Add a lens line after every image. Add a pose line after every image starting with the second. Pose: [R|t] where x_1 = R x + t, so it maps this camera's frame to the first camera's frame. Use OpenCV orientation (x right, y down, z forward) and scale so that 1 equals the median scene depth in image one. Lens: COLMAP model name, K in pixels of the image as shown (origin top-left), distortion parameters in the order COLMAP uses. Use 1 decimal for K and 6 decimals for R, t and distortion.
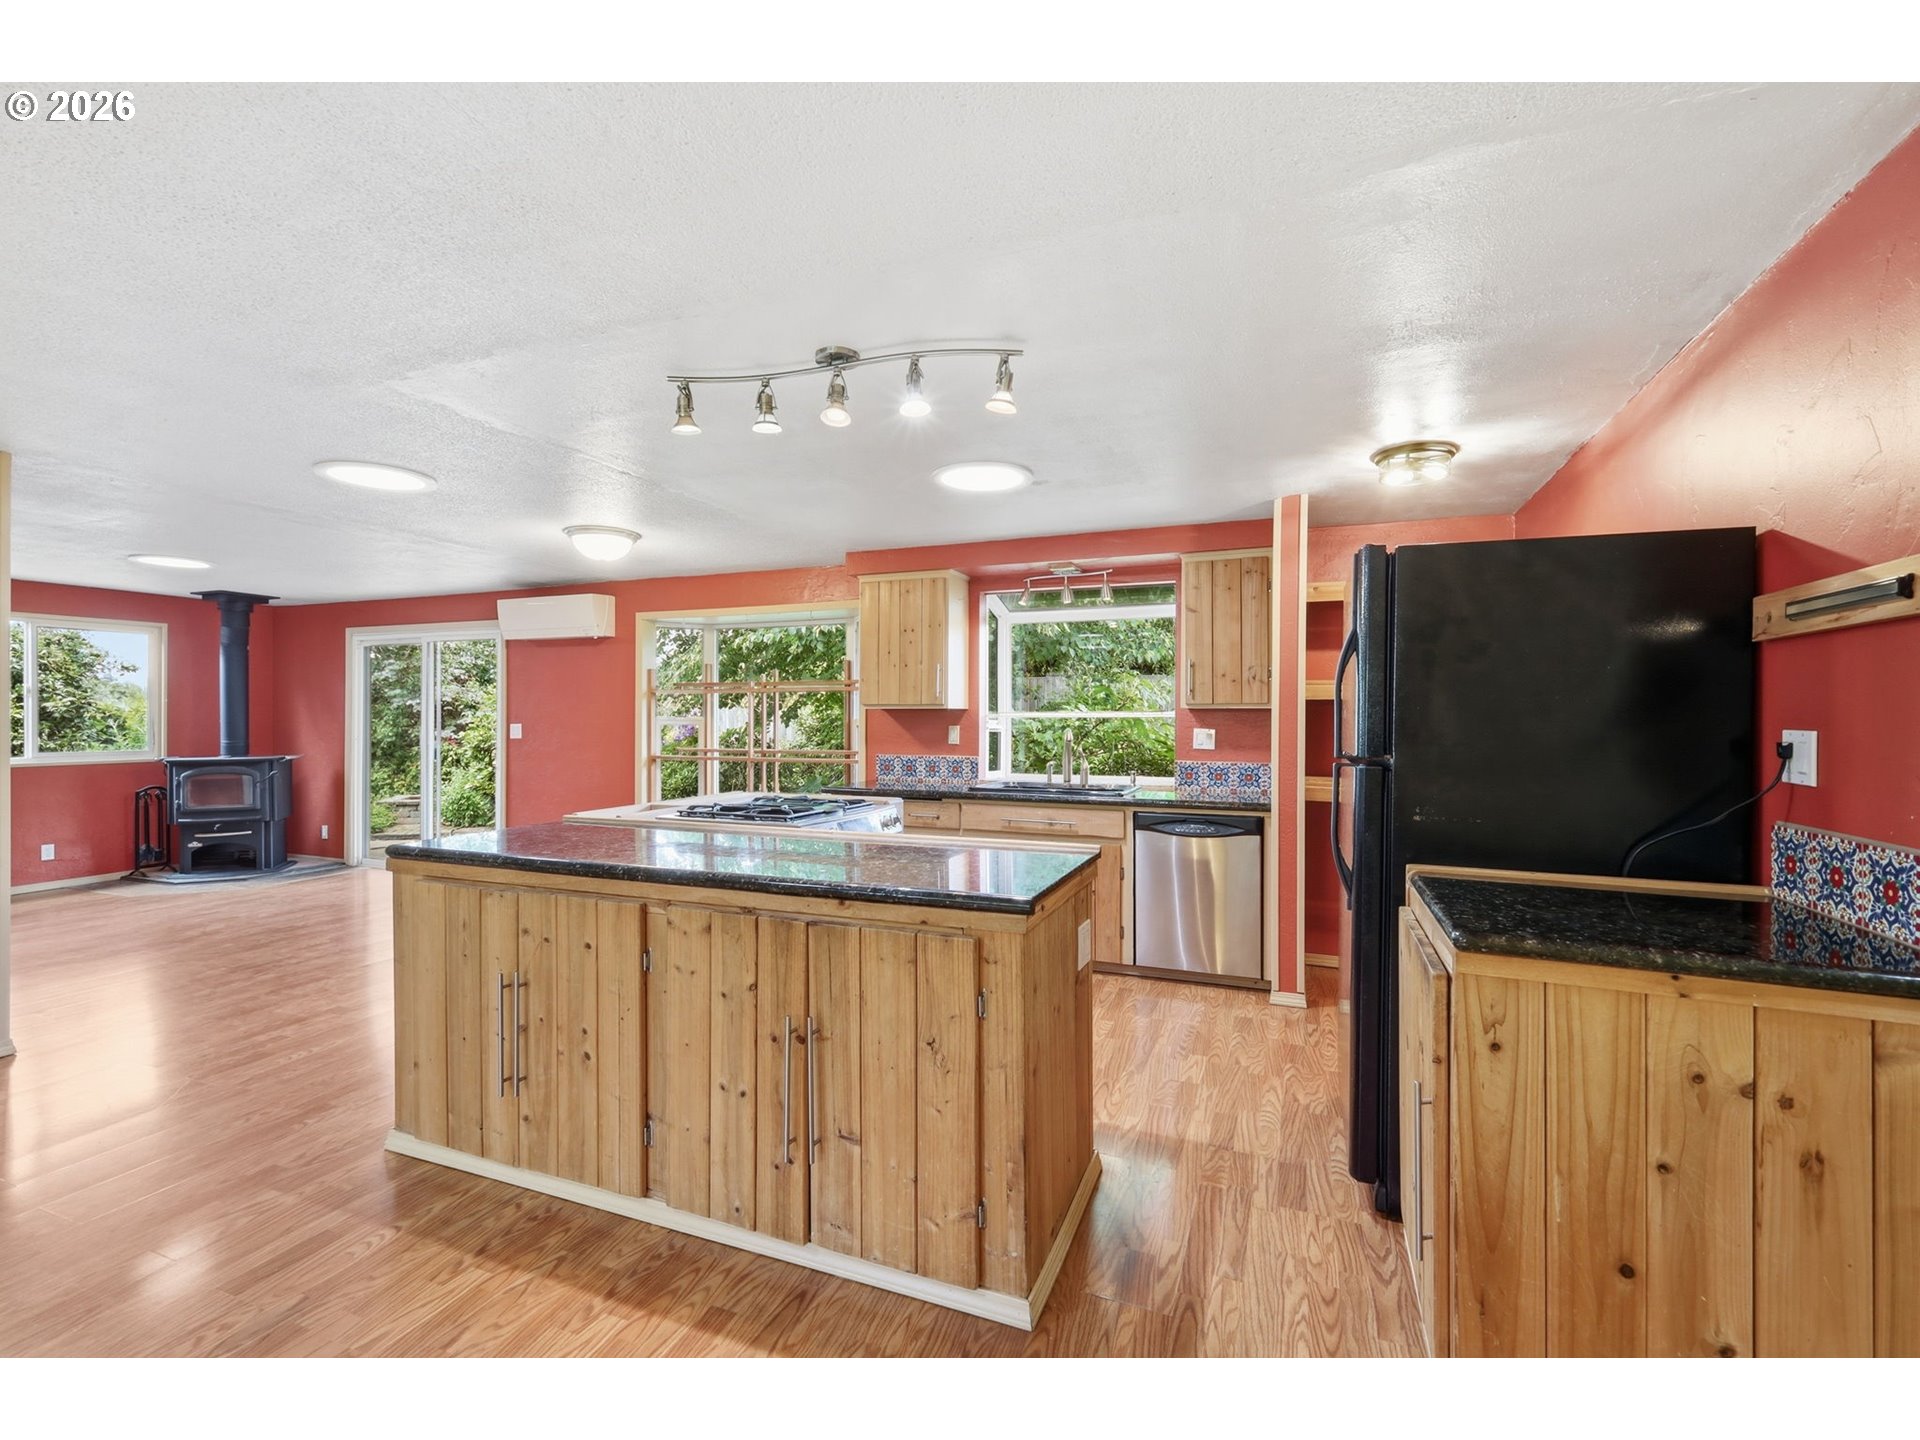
lens RADIAL K [[837.9, 0, 960.0], [0, 837.9, 720.0], [0, 0, 1]] dist [0.001377, -0.000032]
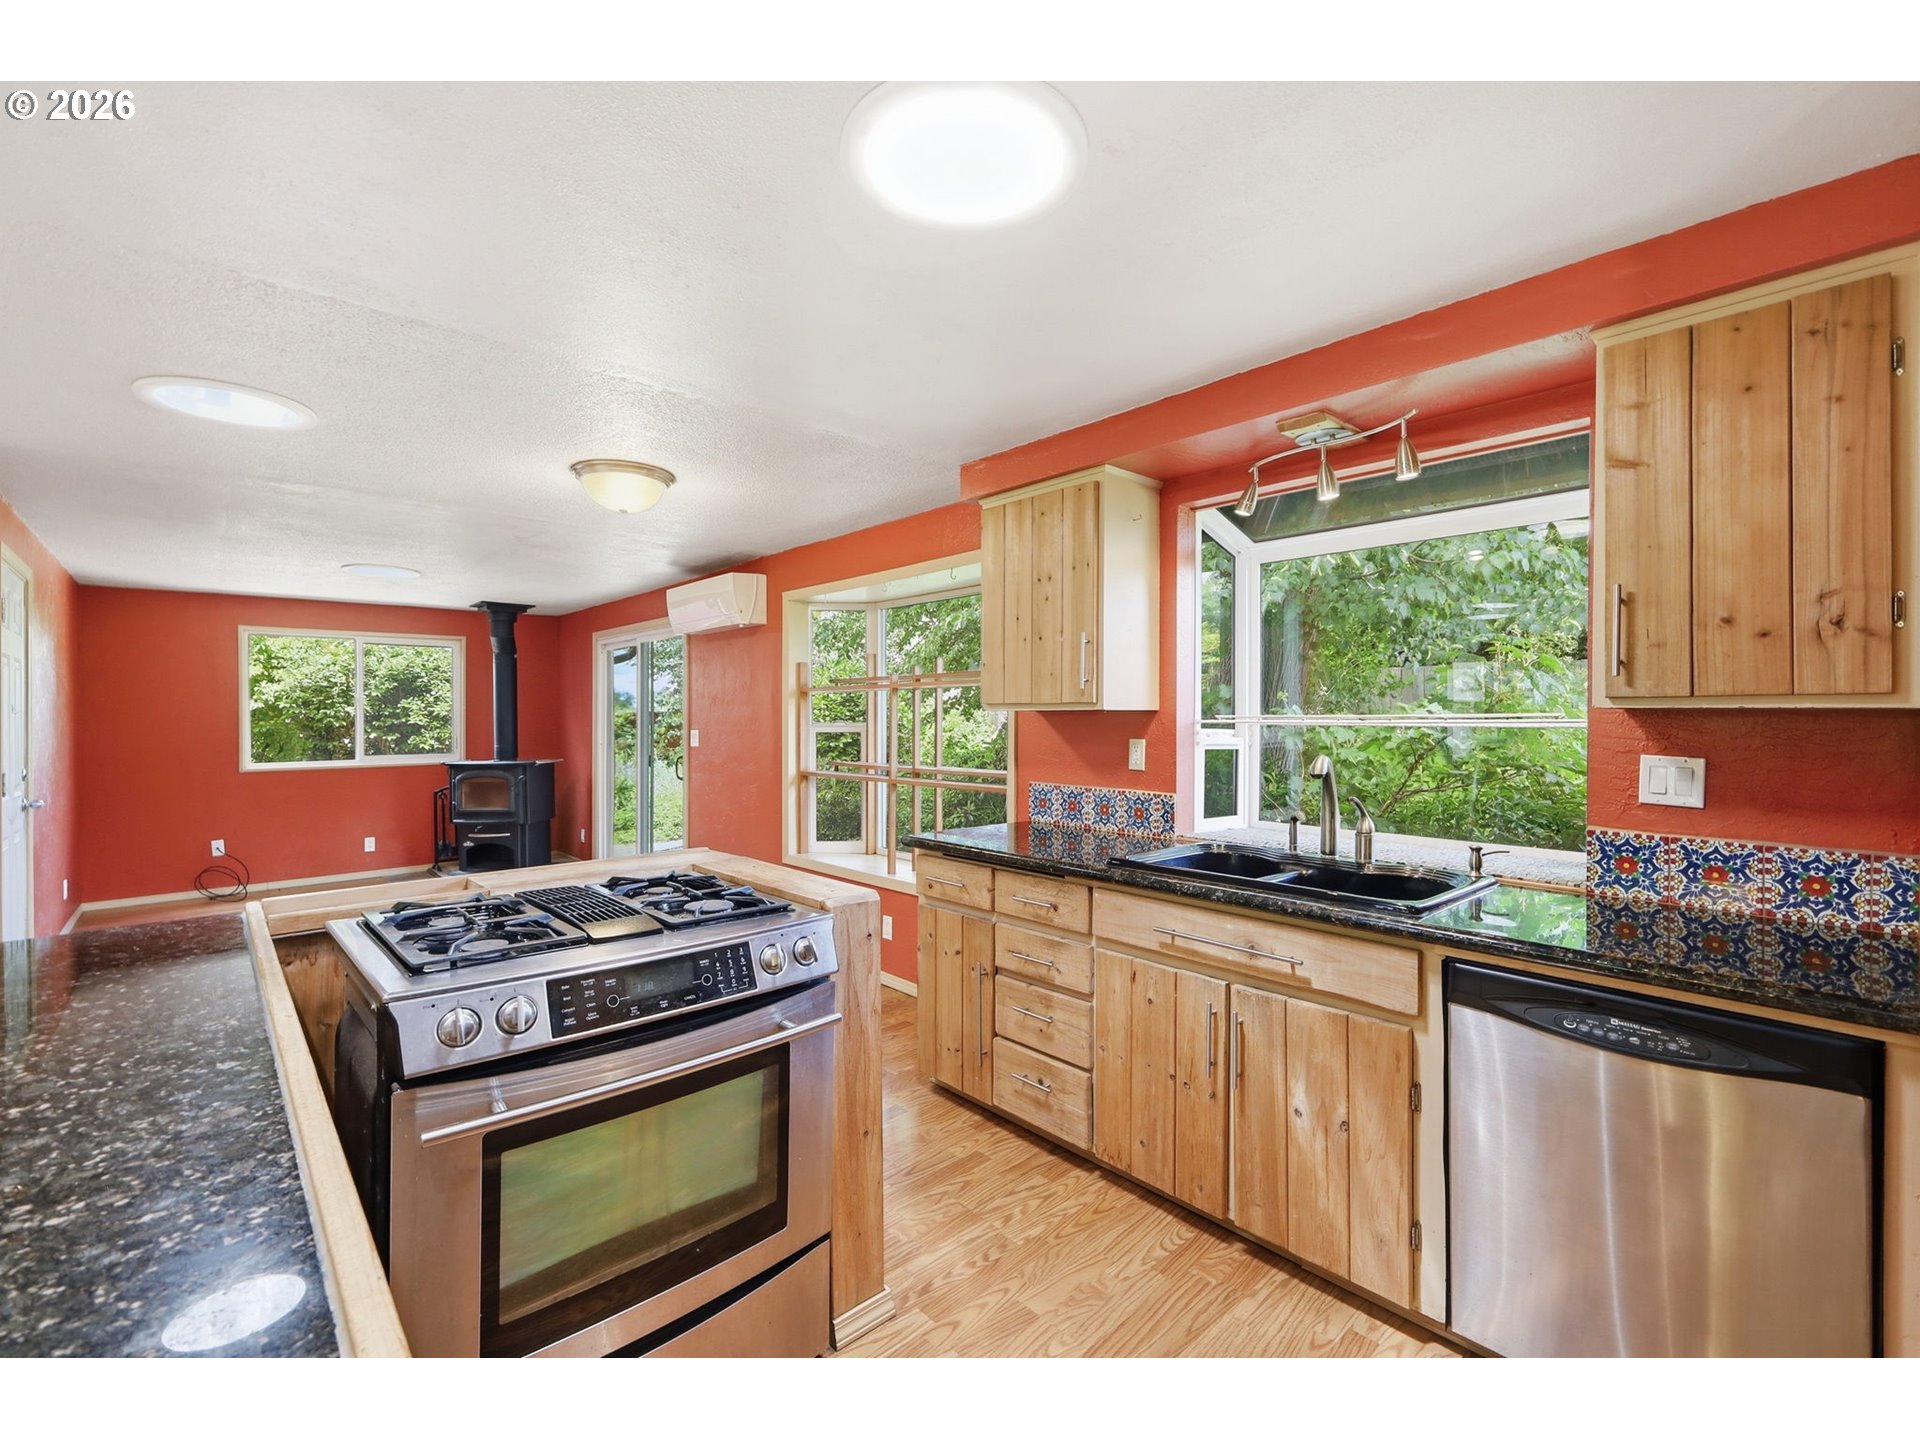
lens RADIAL K [[851.0, 0, 948.3], [0, 851.0, 708.6], [0, 0, 1]] dist [0.013745, 0.000301]
pose [[0.889789, -0.008110, -0.456300, 0.340592], [0.002015, 0.999902, -0.013842, -0.015111], [0.456368, 0.011397, 0.889718, 0.941450]]
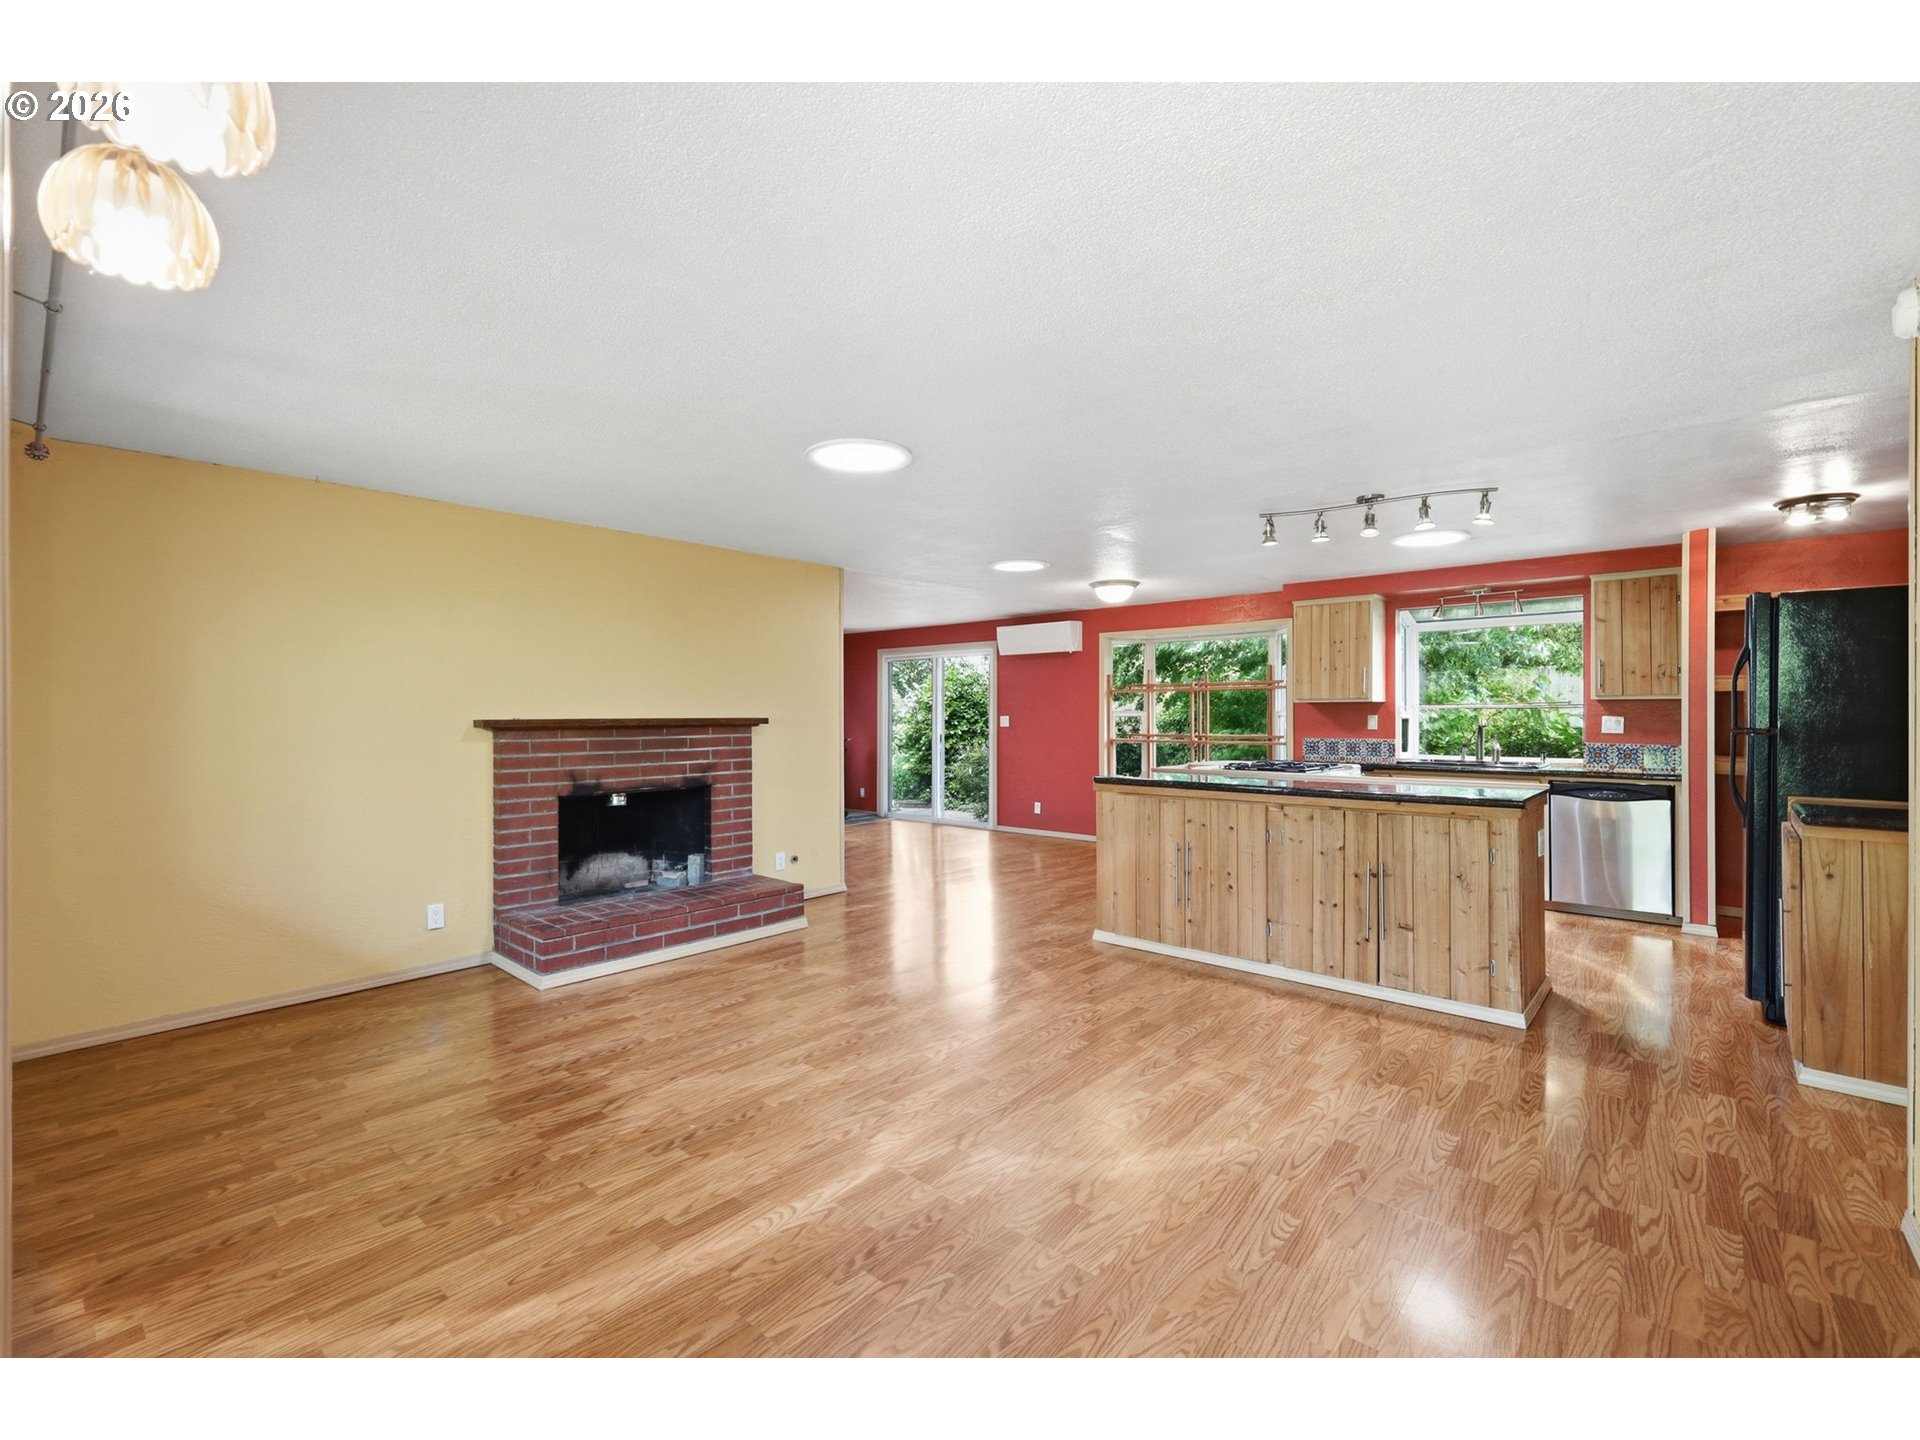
lens RADIAL K [[841.8, 0, 955.0], [0, 841.8, 711.1], [0, 0, 1]] dist [-0.000736, 0.000206]
pose [[0.937042, -0.004276, -0.349190, -0.355932], [0.001761, 0.999970, -0.007518, 0.020157], [0.349211, 0.006430, 0.937022, -0.961476]]
